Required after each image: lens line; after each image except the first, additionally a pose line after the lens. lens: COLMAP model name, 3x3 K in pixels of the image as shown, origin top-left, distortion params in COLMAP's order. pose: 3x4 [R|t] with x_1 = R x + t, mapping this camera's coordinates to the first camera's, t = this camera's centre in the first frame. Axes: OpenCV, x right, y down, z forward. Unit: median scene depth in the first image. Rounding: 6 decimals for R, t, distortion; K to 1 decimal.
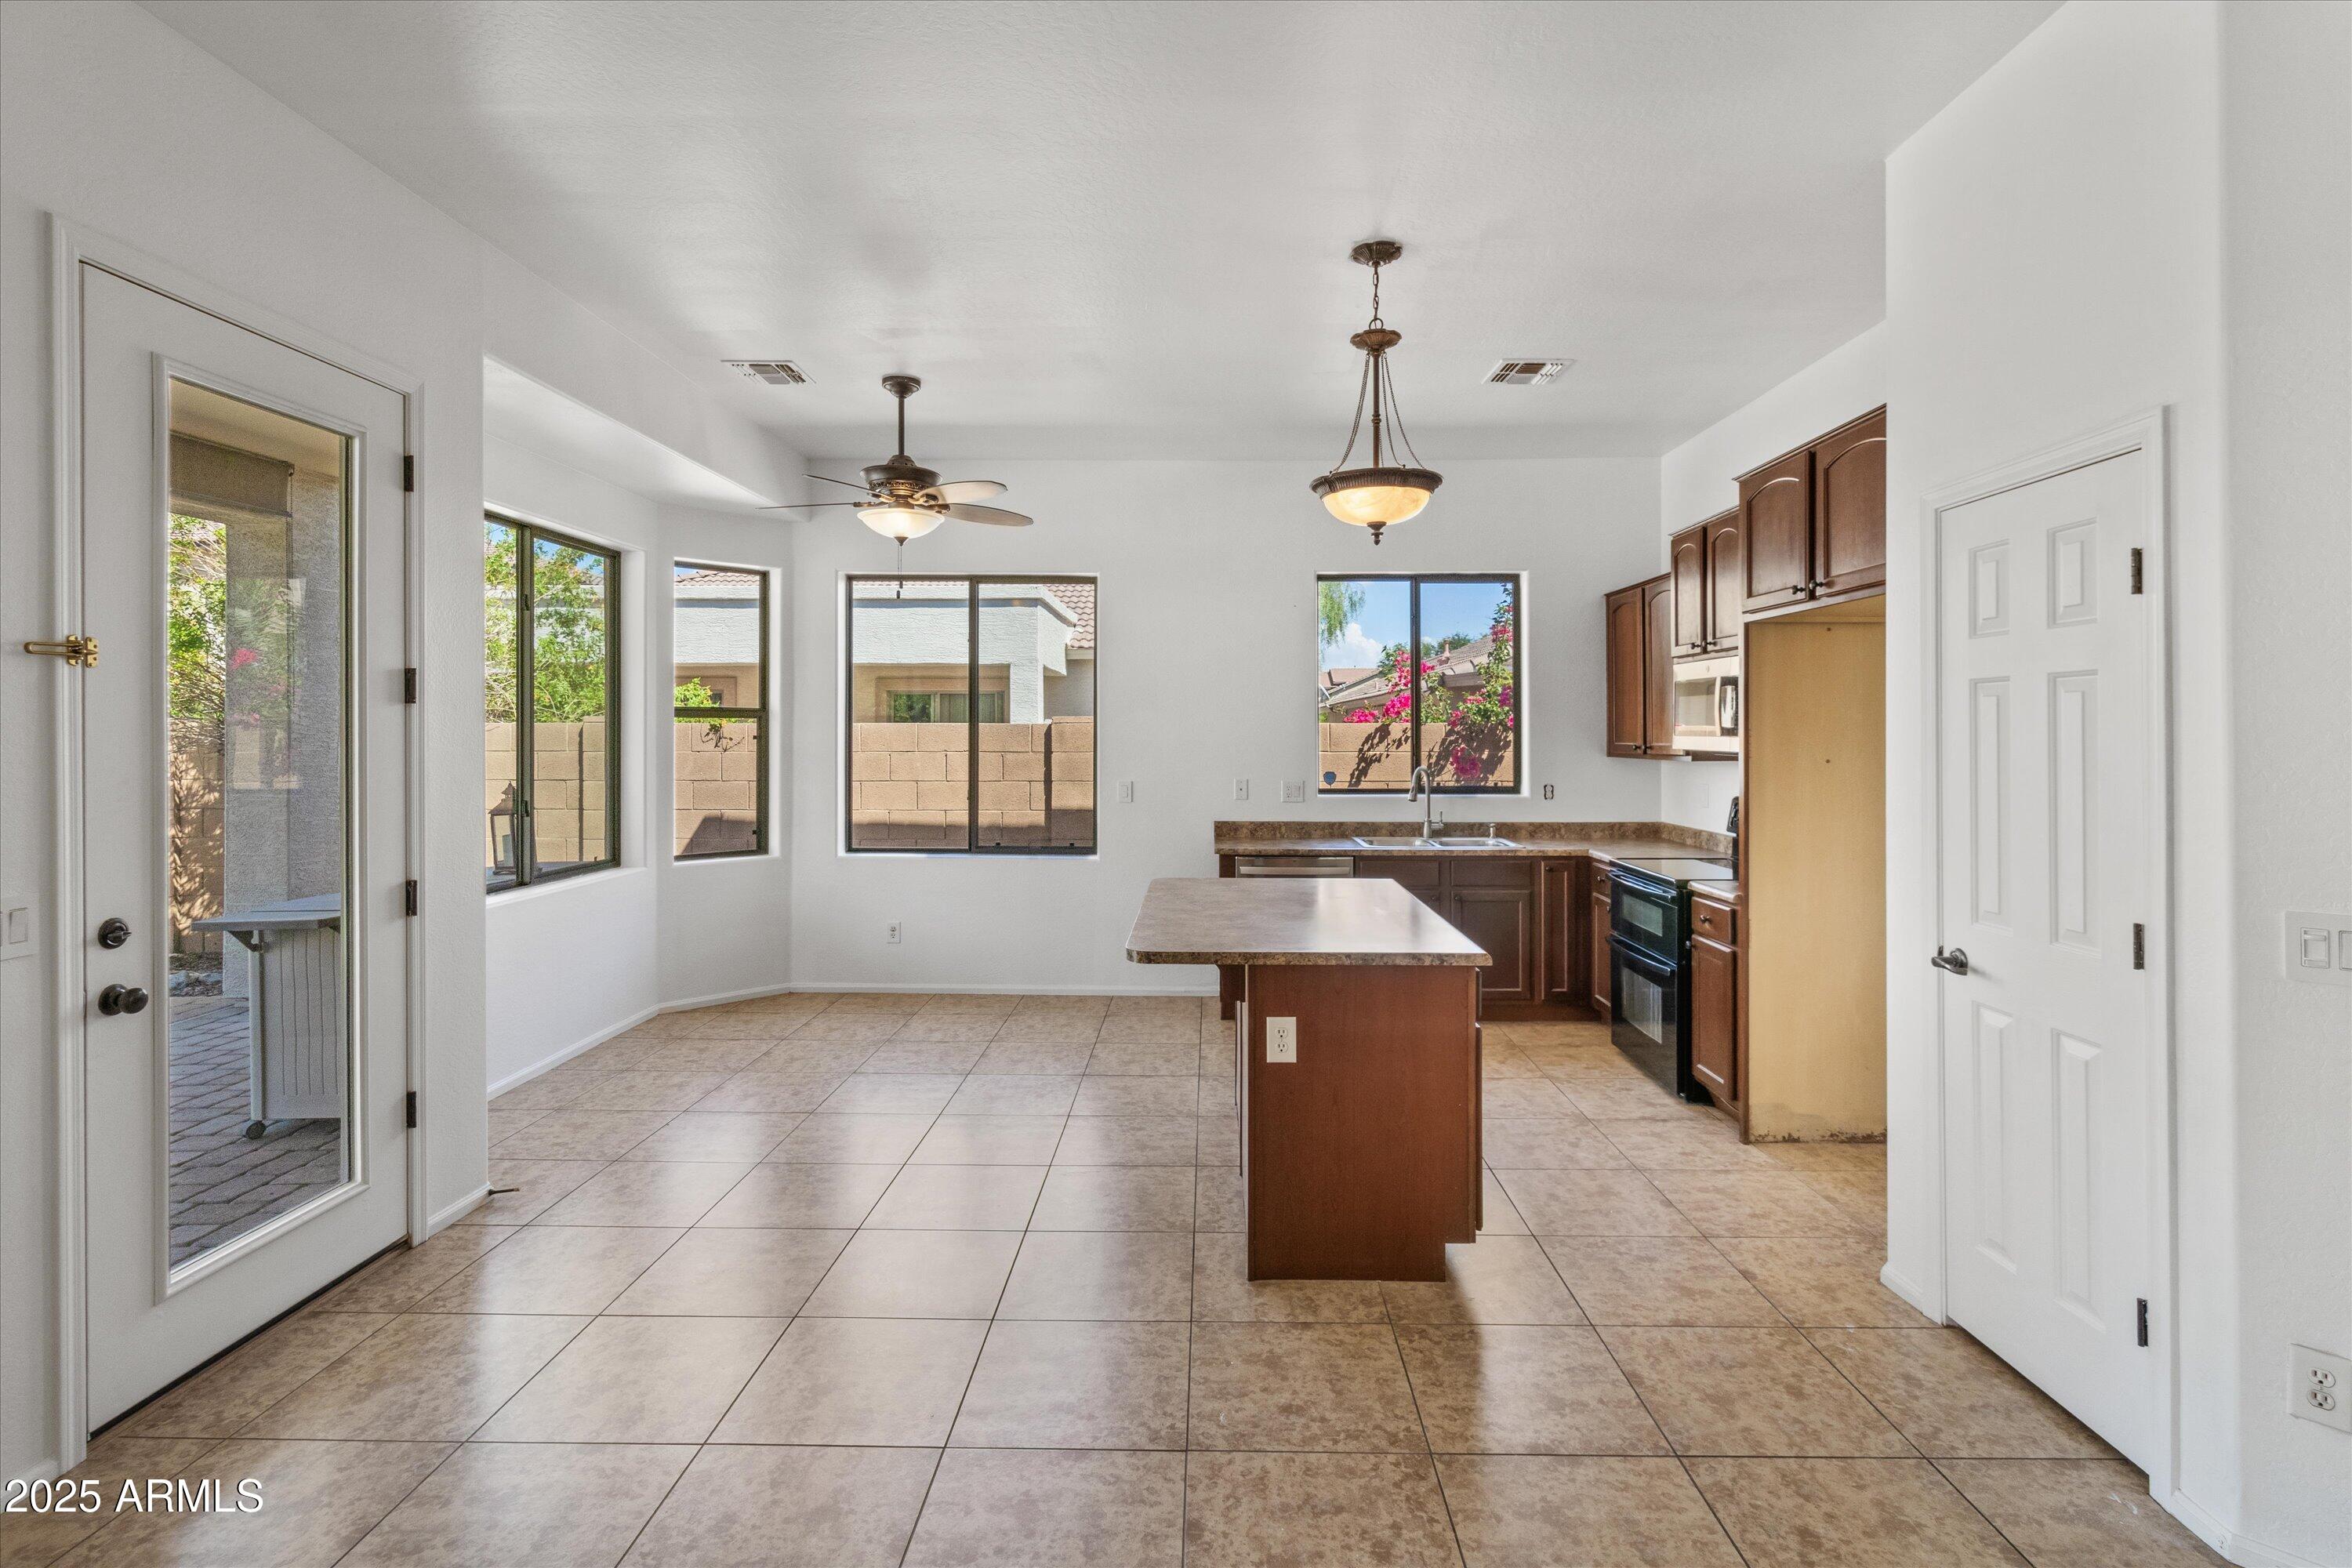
lens RADIAL K [[1107.0, 0, 1184.9], [0, 1107.0, 737.3], [0, 0, 1]] dist [-0.002524, 0.002052]
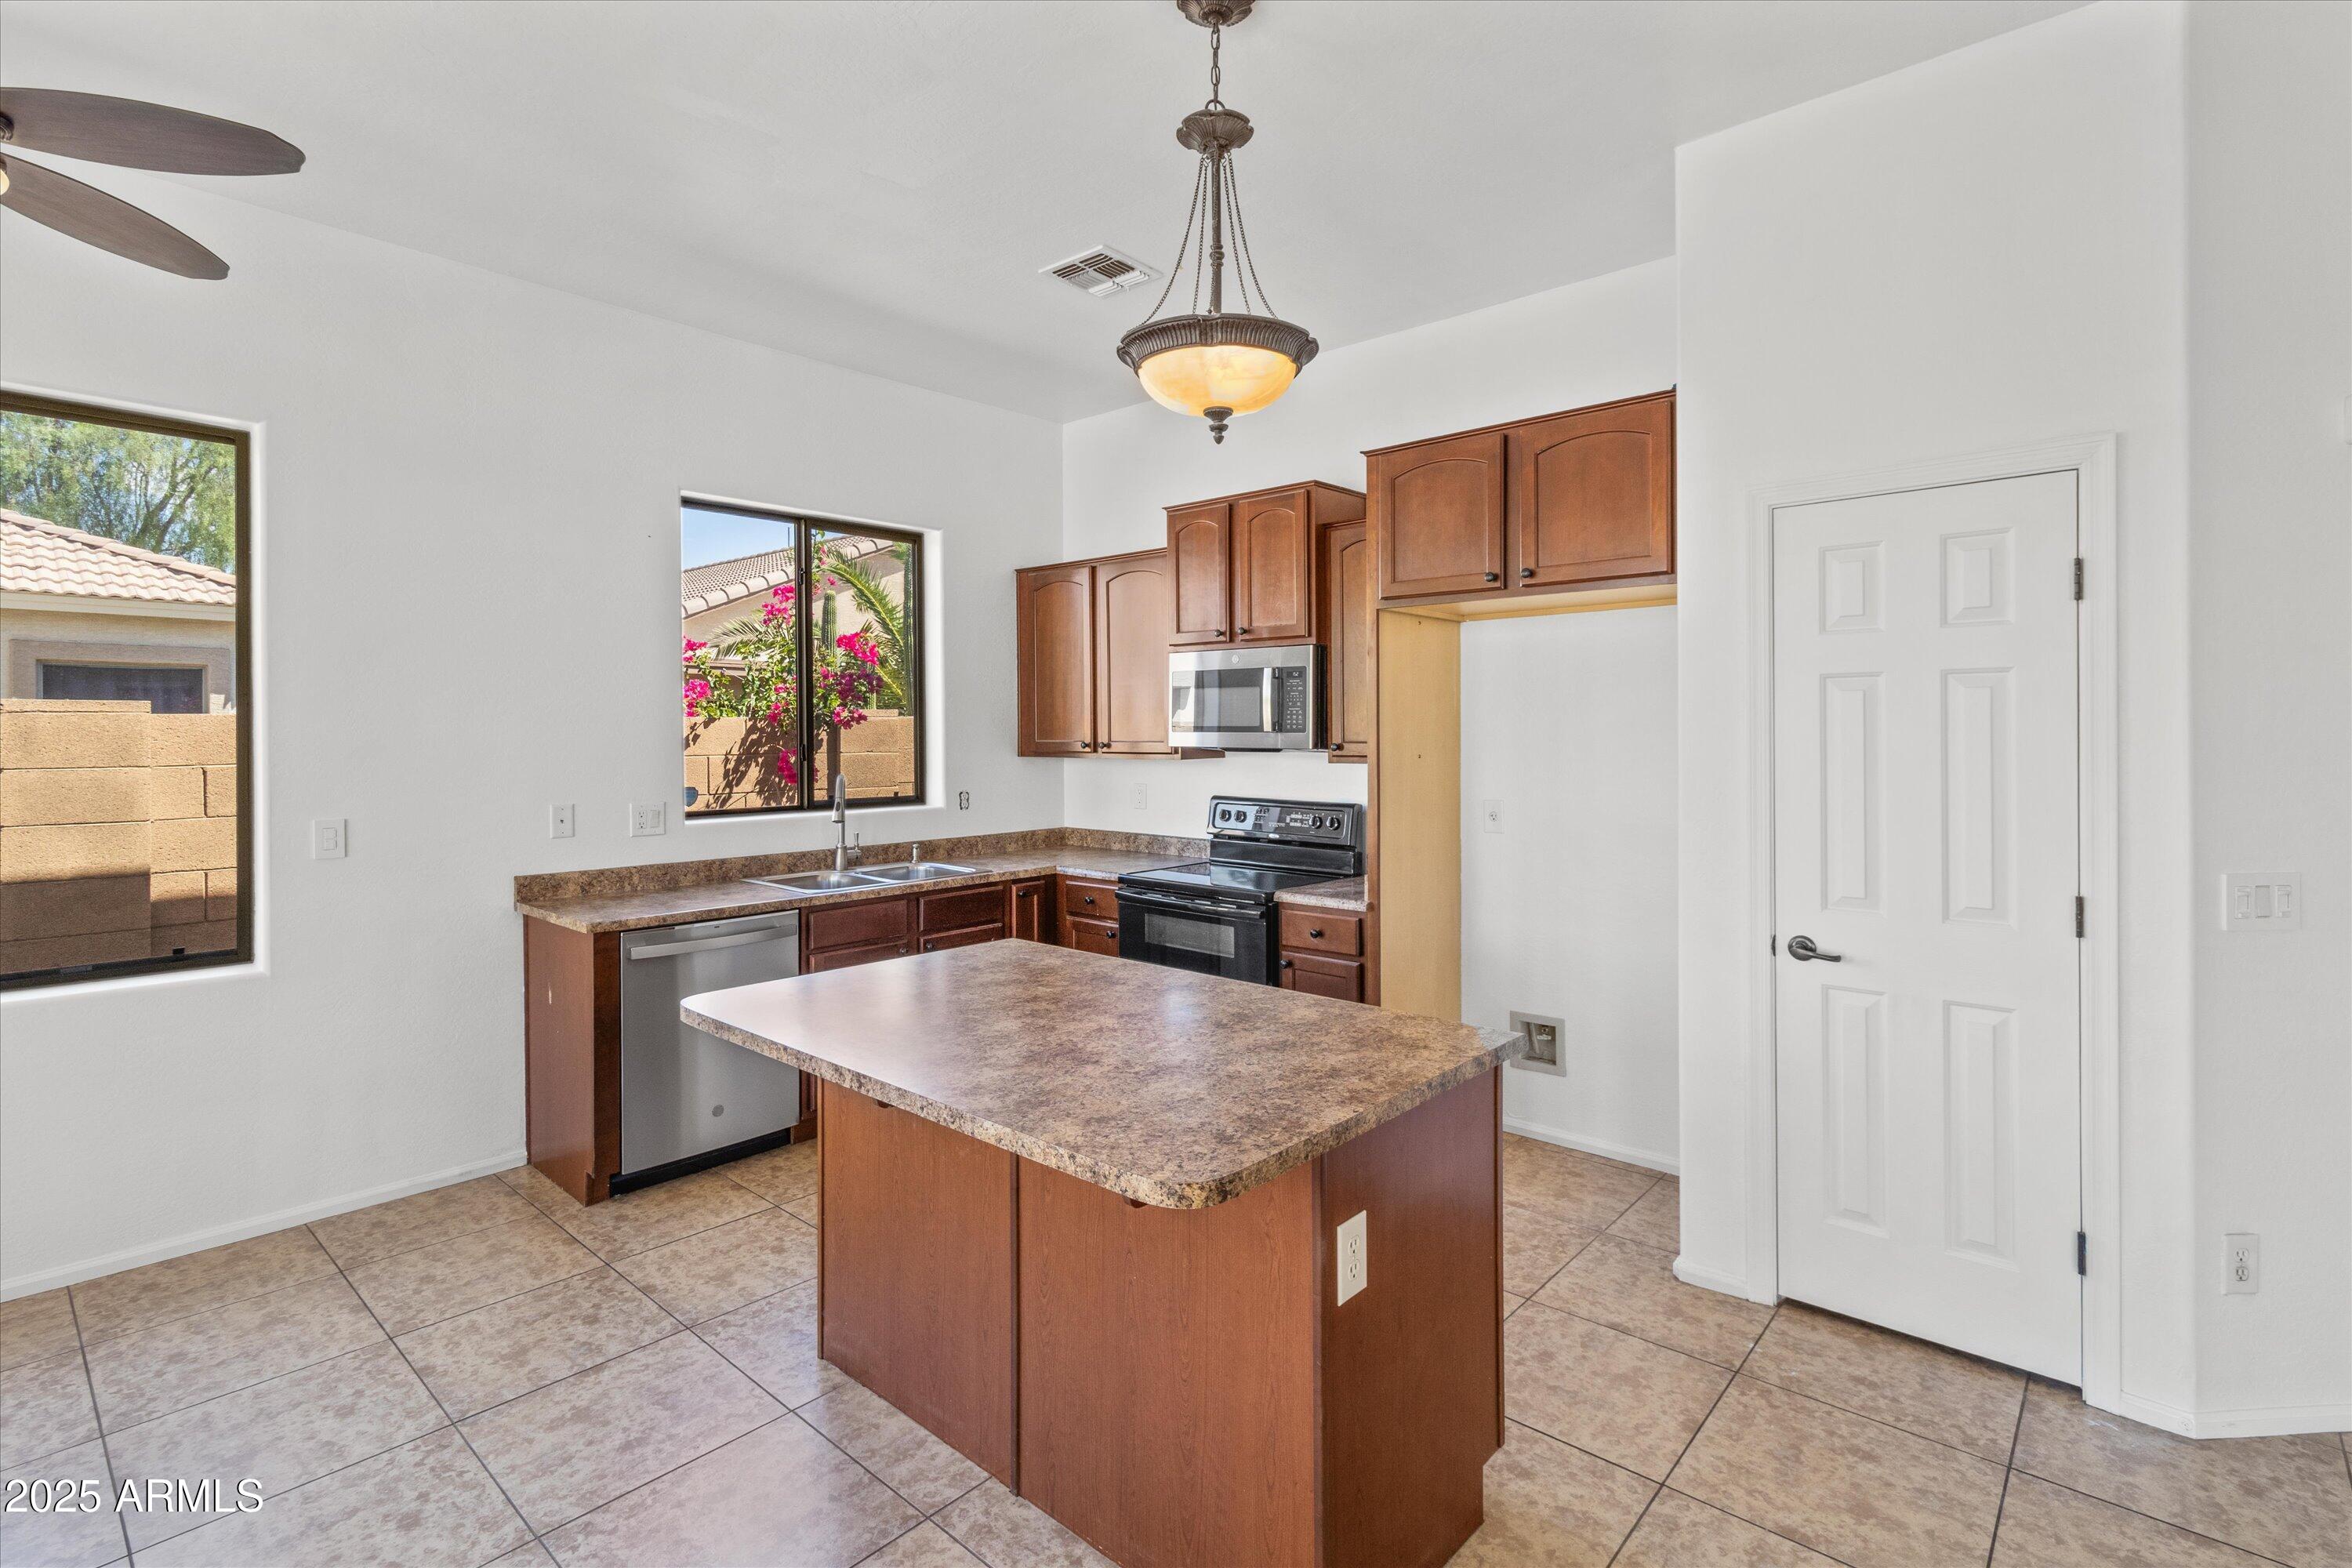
lens RADIAL K [[1107.0, 0, 1184.9], [0, 1107.0, 737.3], [0, 0, 1]] dist [-0.002524, 0.002052]
pose [[0.648610, -0.007277, 0.761086, -0.427849], [0.006307, 0.999971, 0.004185, -0.000551], [-0.761095, 0.002086, 0.648637, 0.729943]]
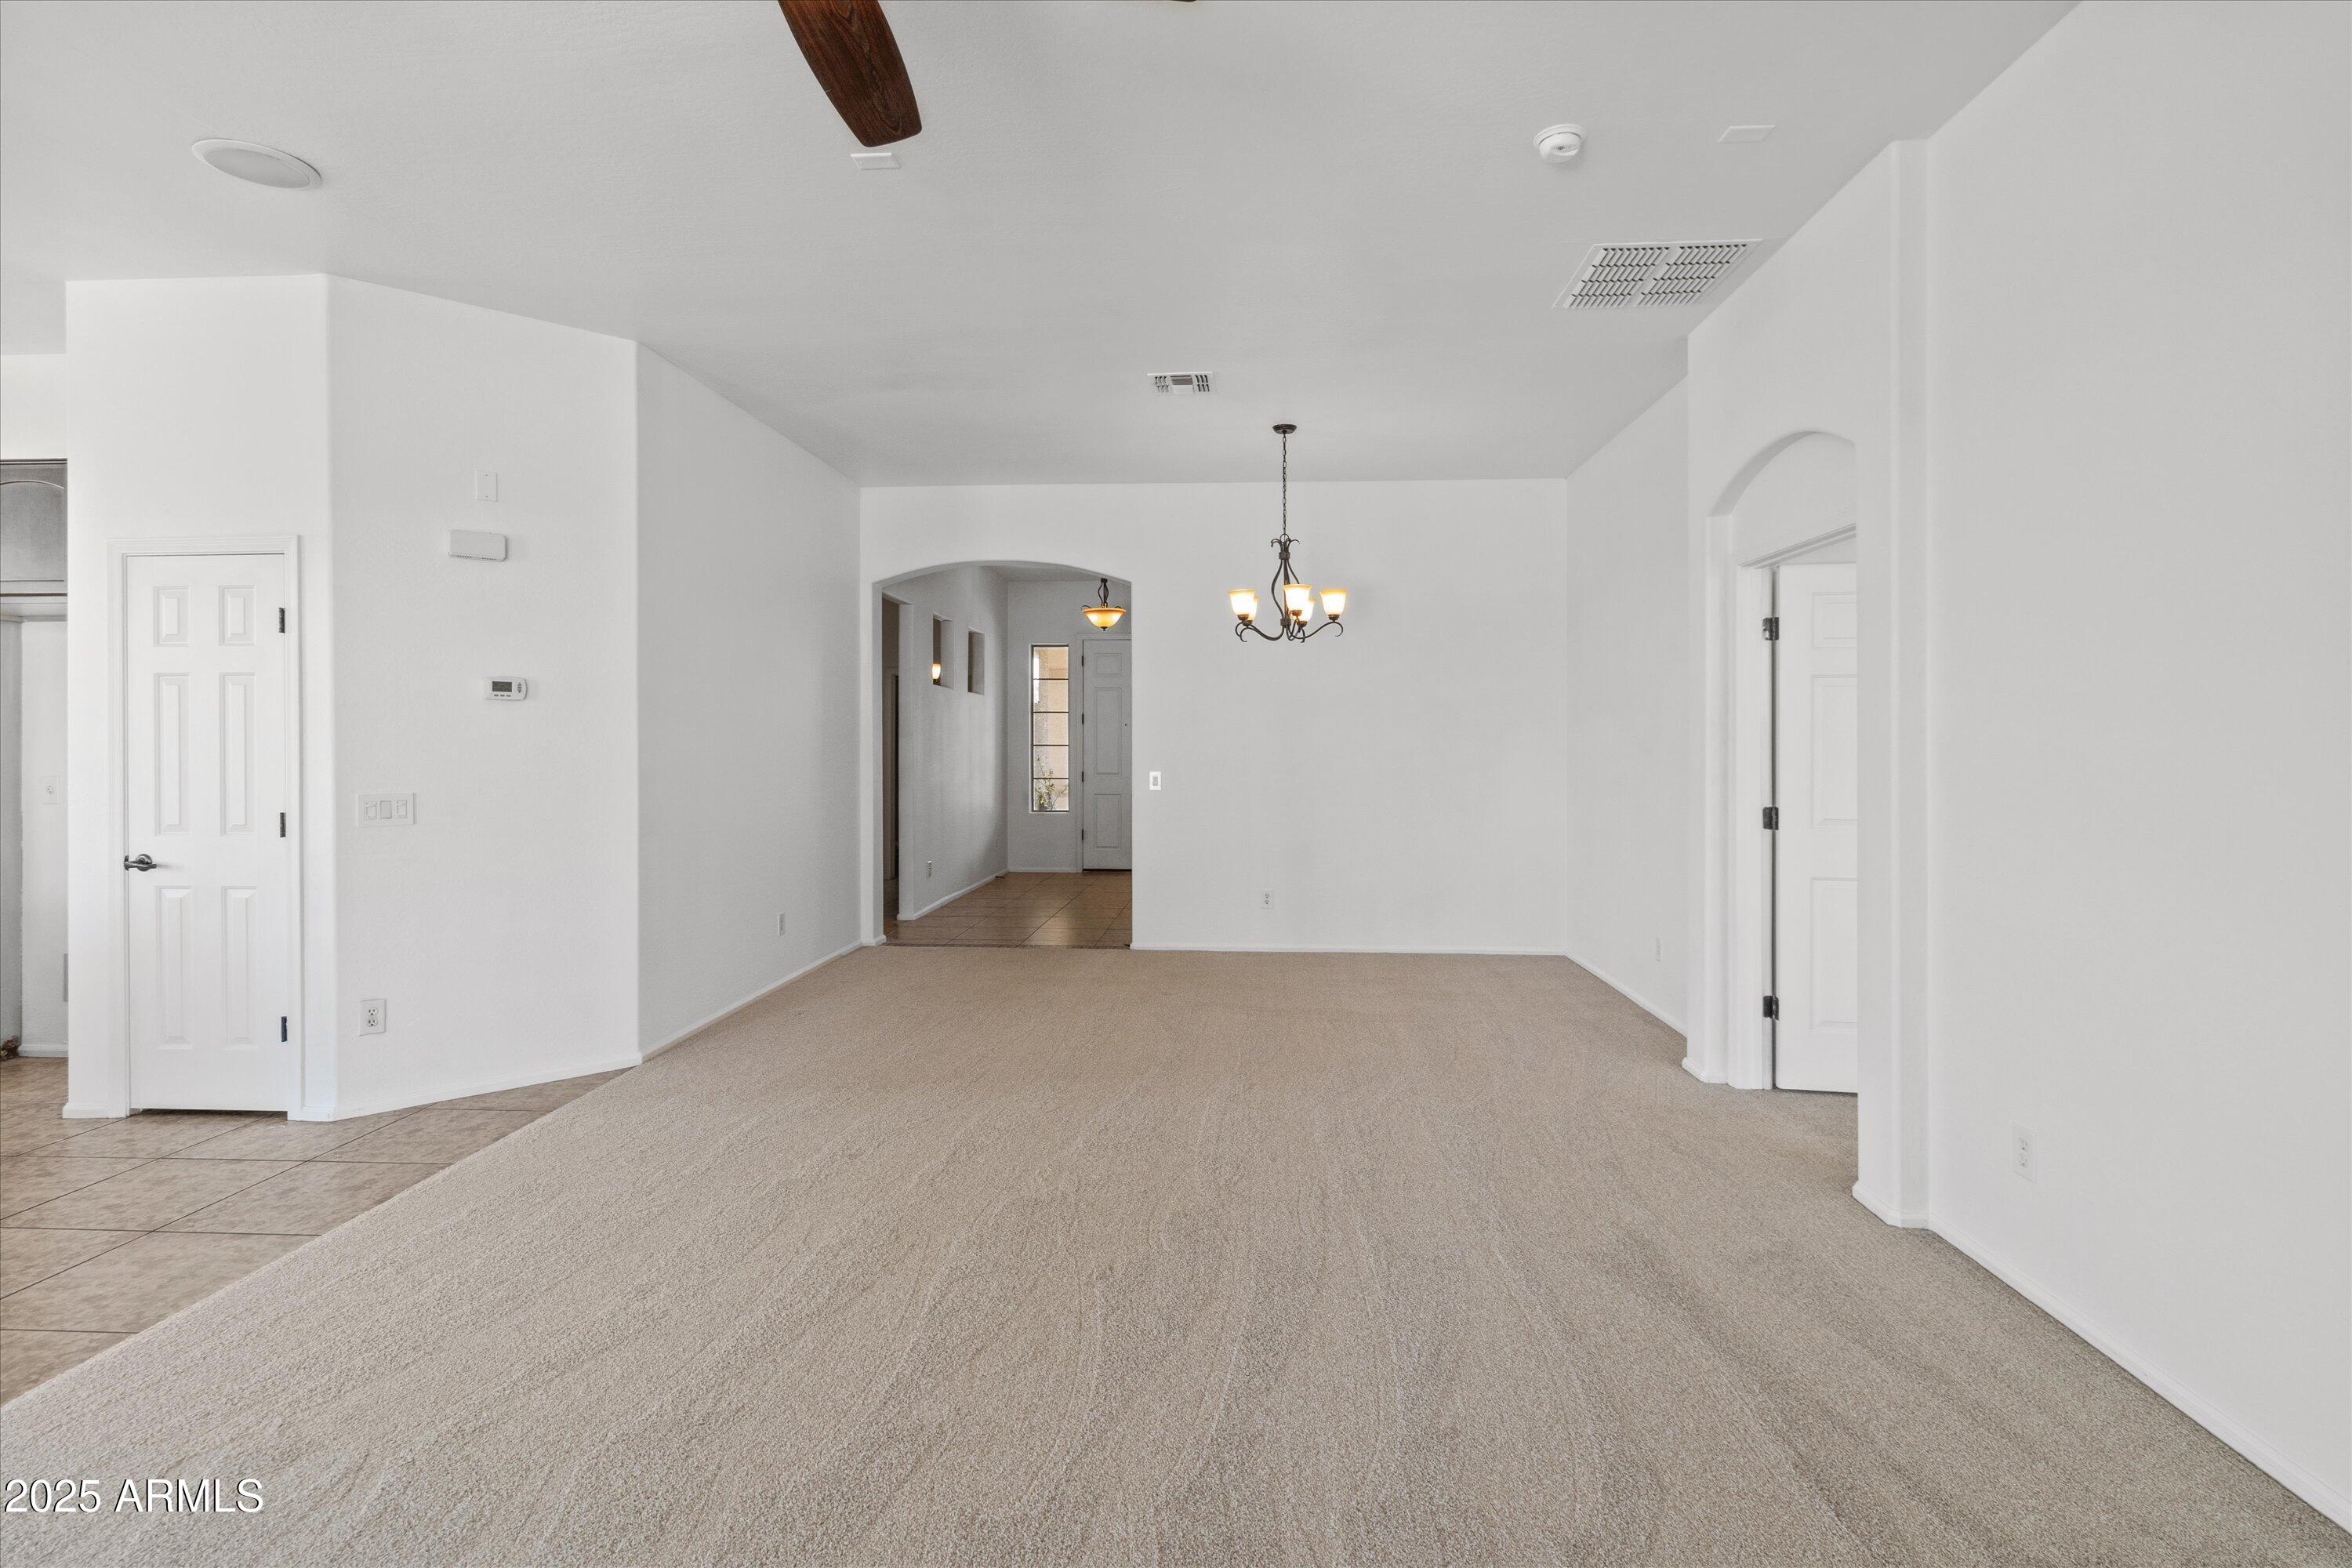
lens RADIAL K [[1107.0, 0, 1184.9], [0, 1107.0, 737.3], [0, 0, 1]] dist [-0.002524, 0.002052]
pose [[0.033021, 0.004291, 0.999445, -0.701304], [0.003917, 0.999983, -0.004423, 0.044174], [-0.999447, 0.004061, 0.033003, -0.423680]]
